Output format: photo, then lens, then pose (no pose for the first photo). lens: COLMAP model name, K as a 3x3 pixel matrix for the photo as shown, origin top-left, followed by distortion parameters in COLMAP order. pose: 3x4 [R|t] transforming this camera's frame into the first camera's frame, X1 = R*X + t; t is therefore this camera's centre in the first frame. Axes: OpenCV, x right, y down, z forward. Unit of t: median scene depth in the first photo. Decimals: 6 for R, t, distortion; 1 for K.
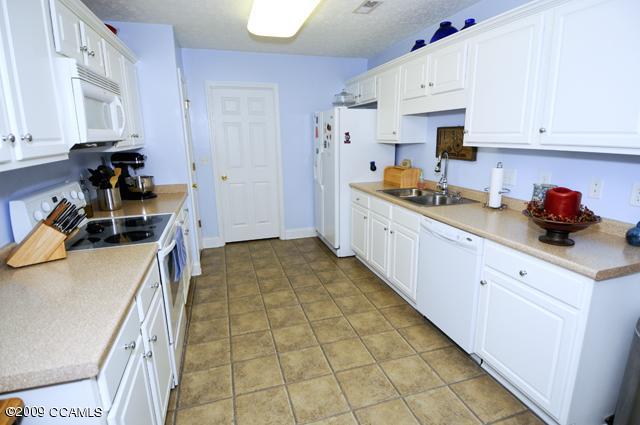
lens RADIAL K [[333.3, 0, 329.8], [0, 333.3, 214.4], [0, 0, 1]] dist [0.028040, -0.000655]
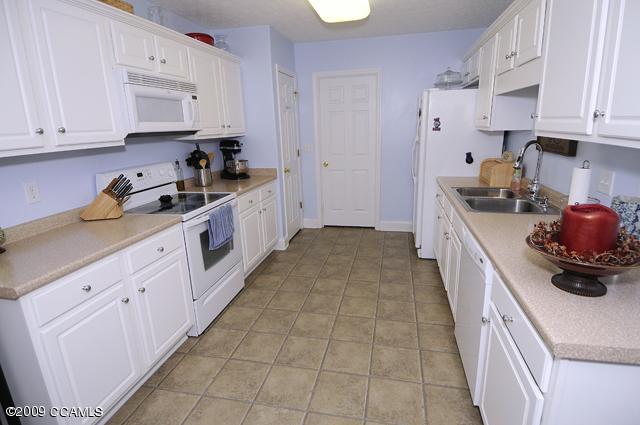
lens RADIAL K [[339.7, 0, 328.4], [0, 339.7, 211.6], [0, 0, 1]] dist [0.065345, -0.000304]
pose [[0.870019, 0.113760, -0.479714, 0.282543], [-0.099367, 0.993508, 0.055387, -0.026615], [0.482900, -0.000520, 0.875675, 0.081065]]
